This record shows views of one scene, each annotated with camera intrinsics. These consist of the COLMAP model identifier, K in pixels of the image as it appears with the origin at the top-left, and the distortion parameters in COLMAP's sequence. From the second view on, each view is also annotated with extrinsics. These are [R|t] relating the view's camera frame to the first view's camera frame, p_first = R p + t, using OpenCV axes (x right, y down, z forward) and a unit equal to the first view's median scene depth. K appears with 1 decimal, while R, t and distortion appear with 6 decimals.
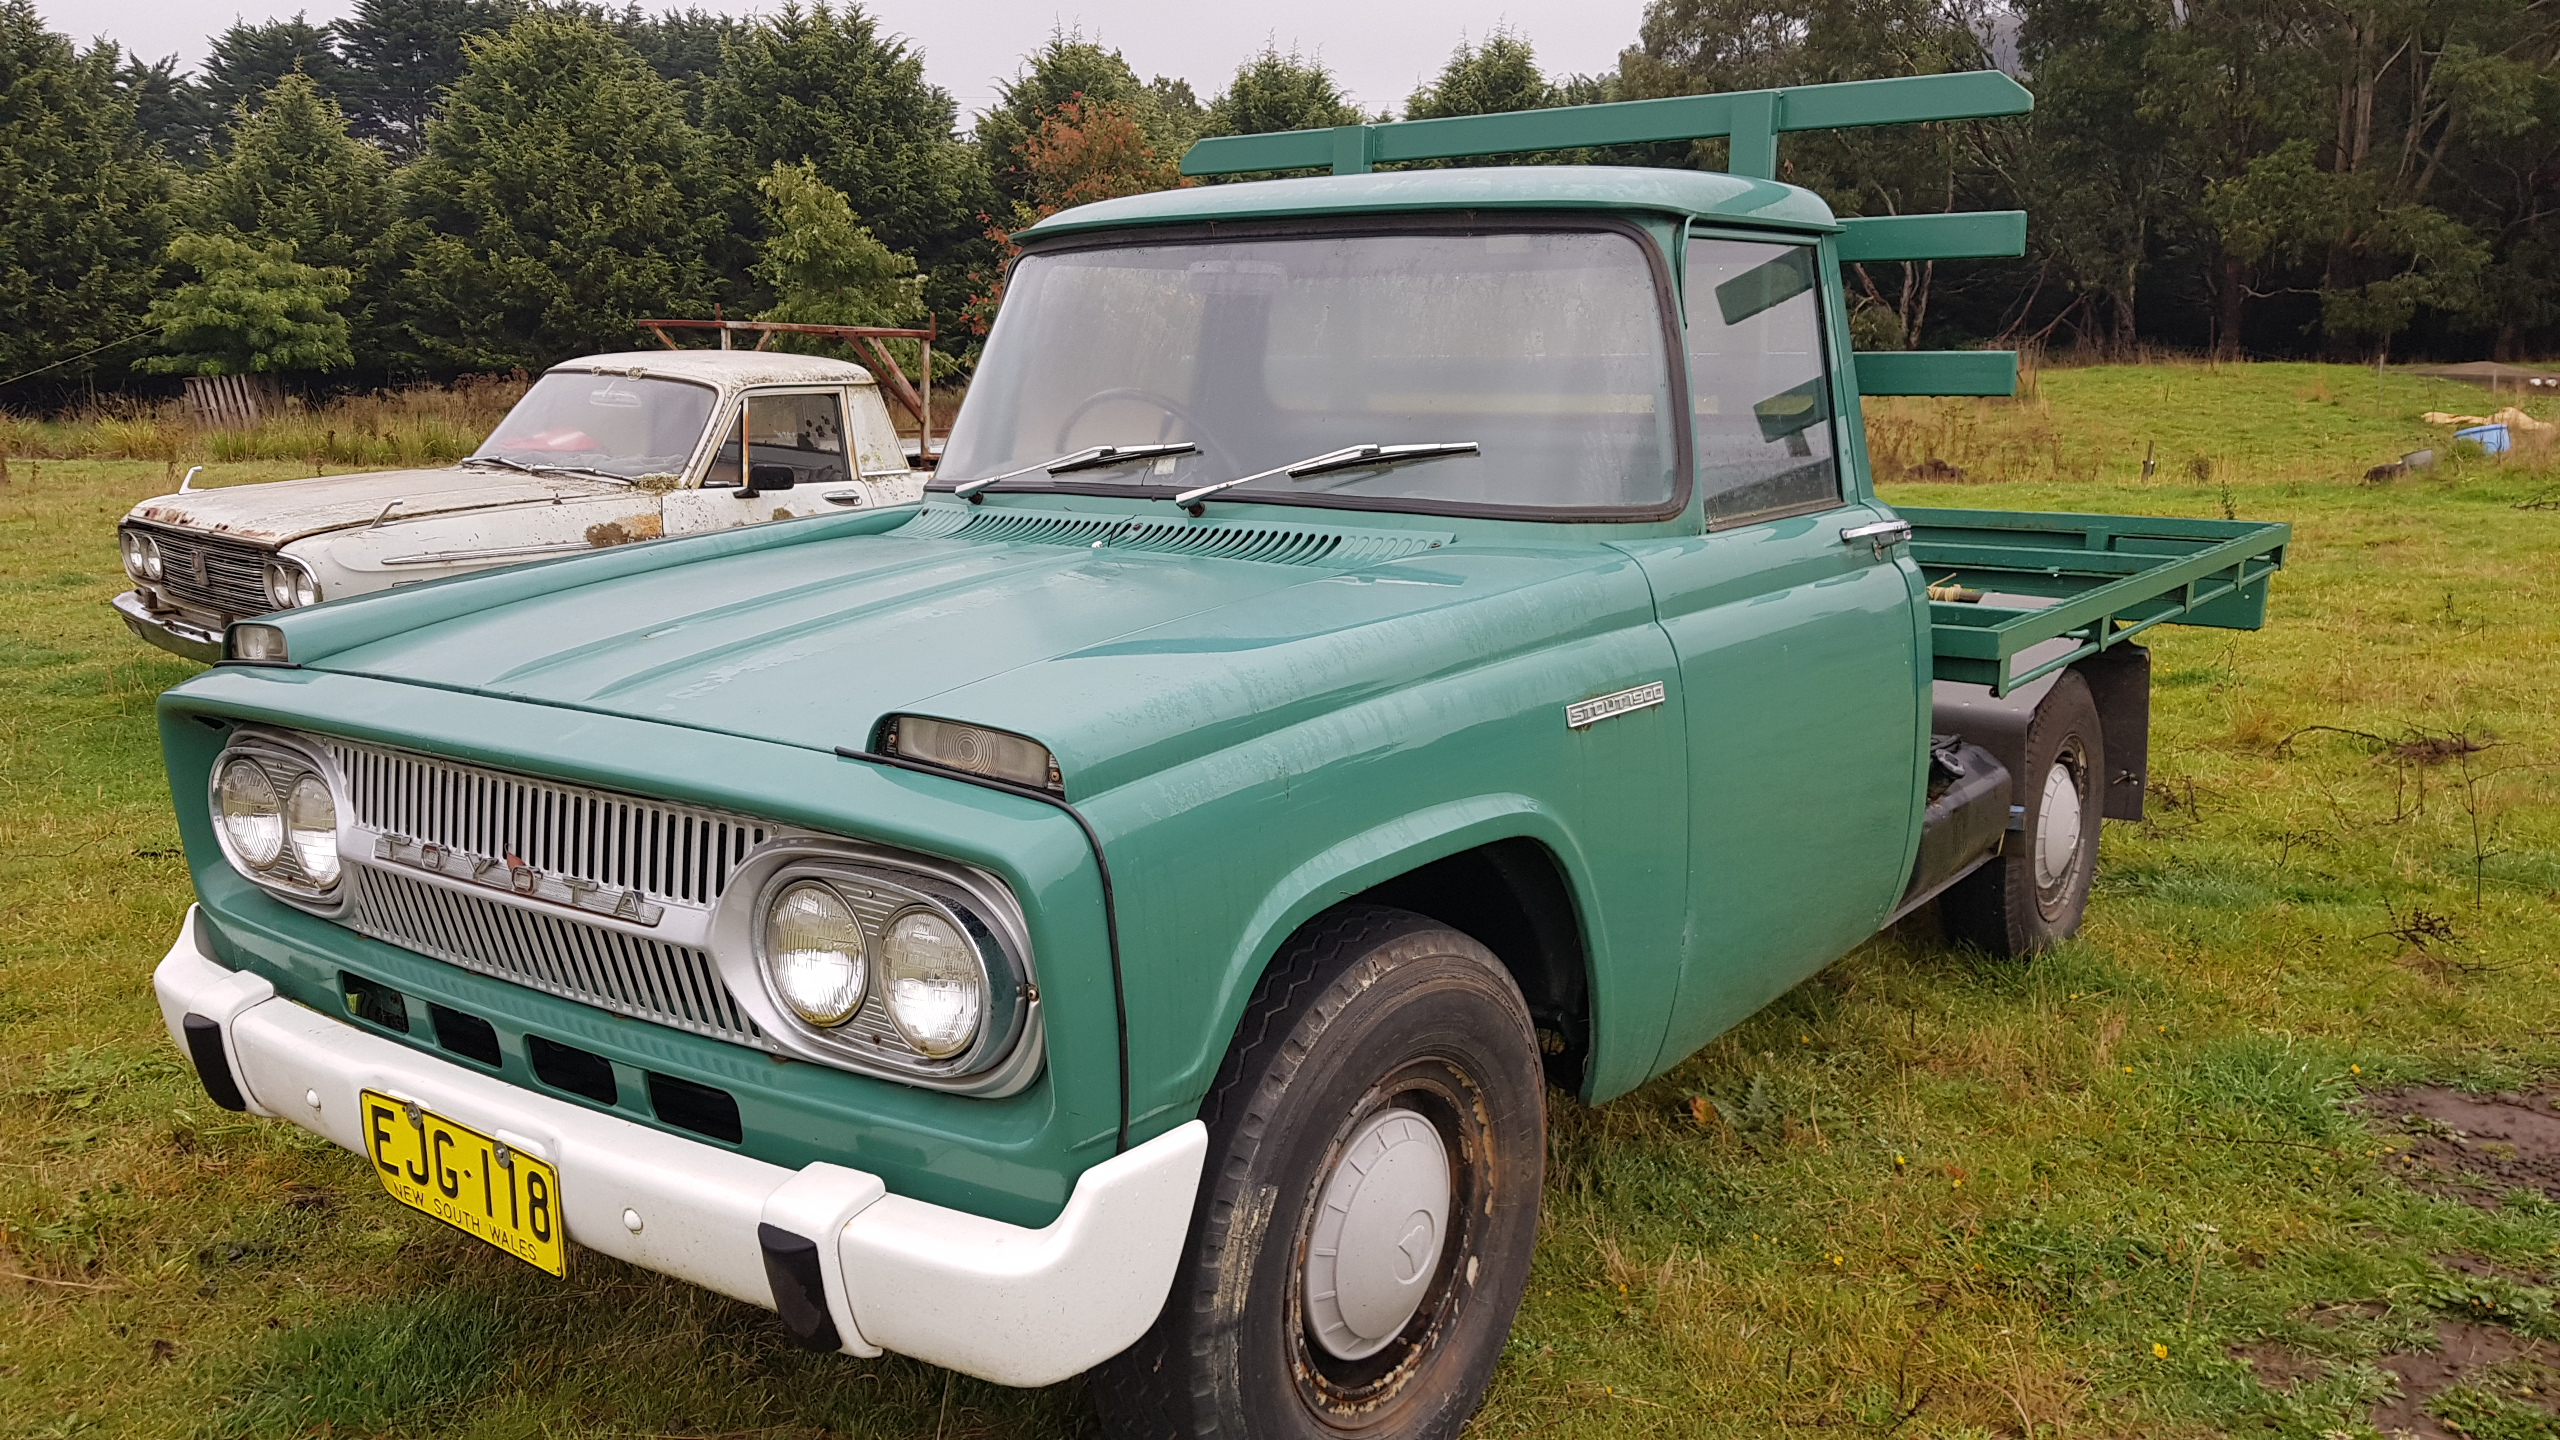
lens RADIAL K [[1896.4, 0, 1306.3], [0, 1896.4, 667.9], [0, 0, 1]] dist [0.061156, -0.060572]
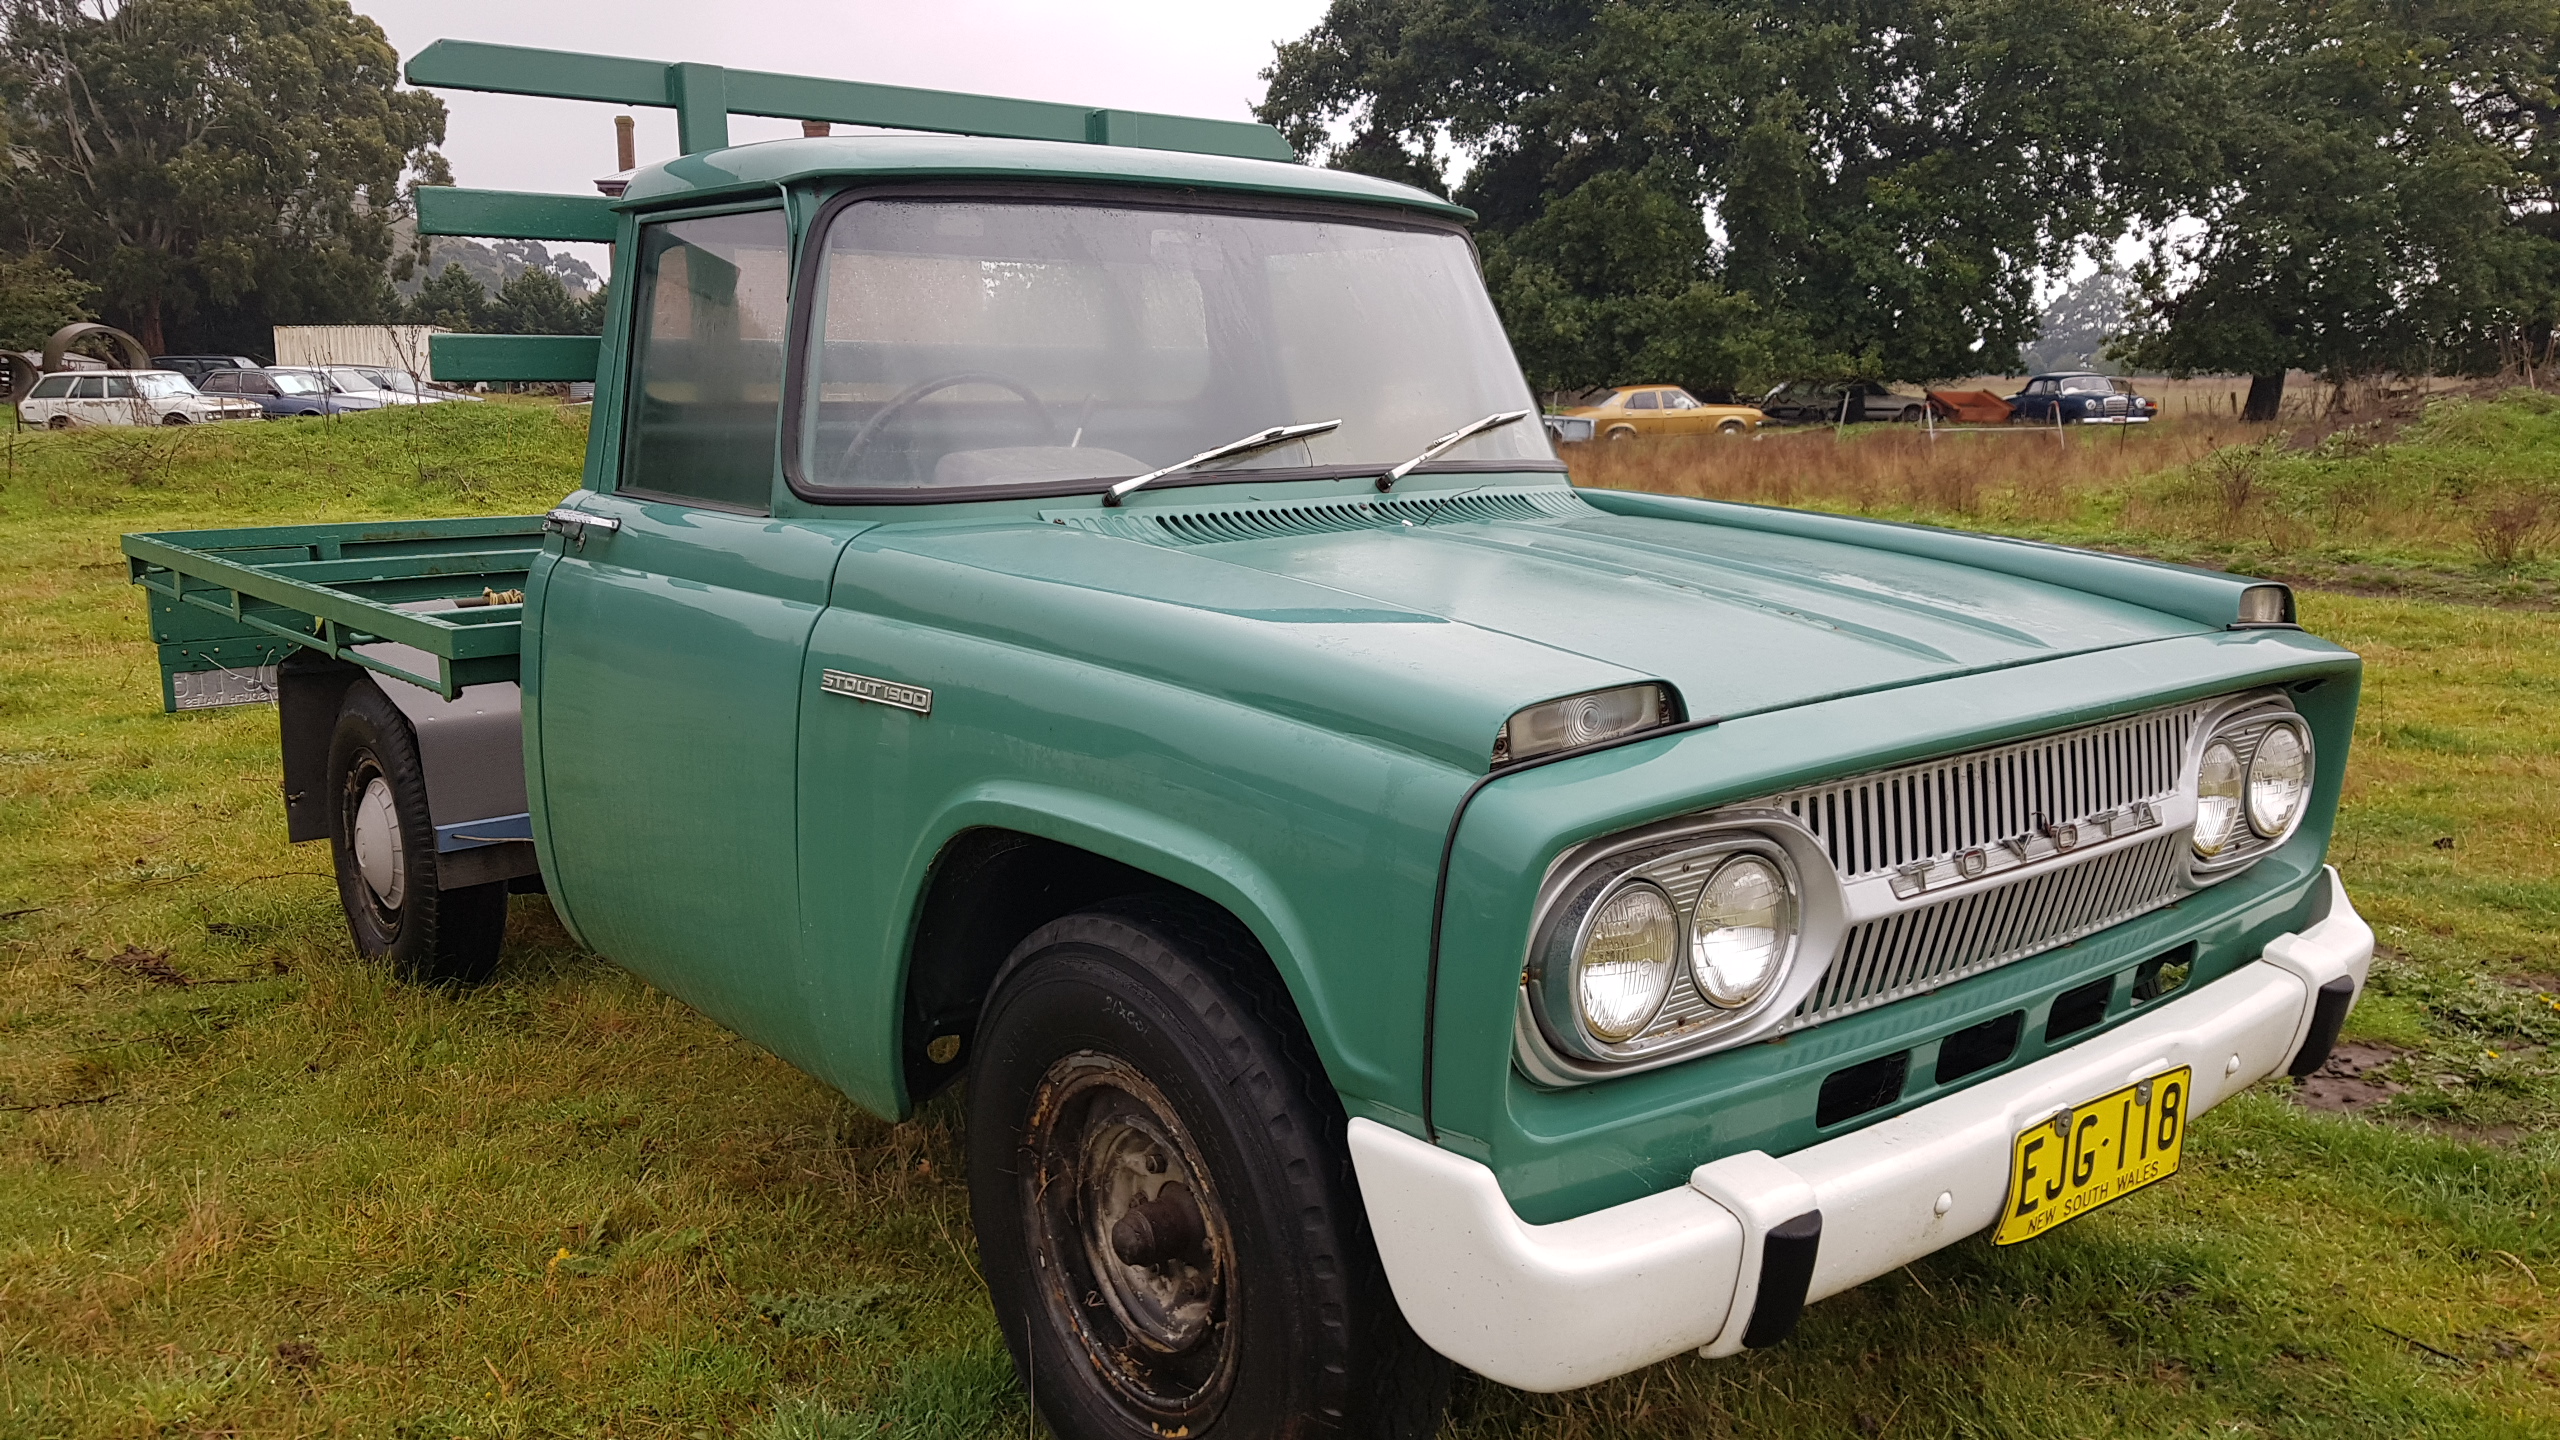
lens RADIAL K [[1896.4, 0, 1306.3], [0, 1896.4, 667.9], [0, 0, 1]] dist [0.061156, -0.060572]
pose [[0.268115, -0.135079, 0.953870, -1.393156], [0.149684, 0.983938, 0.097264, -0.126379], [-0.951688, 0.116702, 0.284027, 1.040661]]
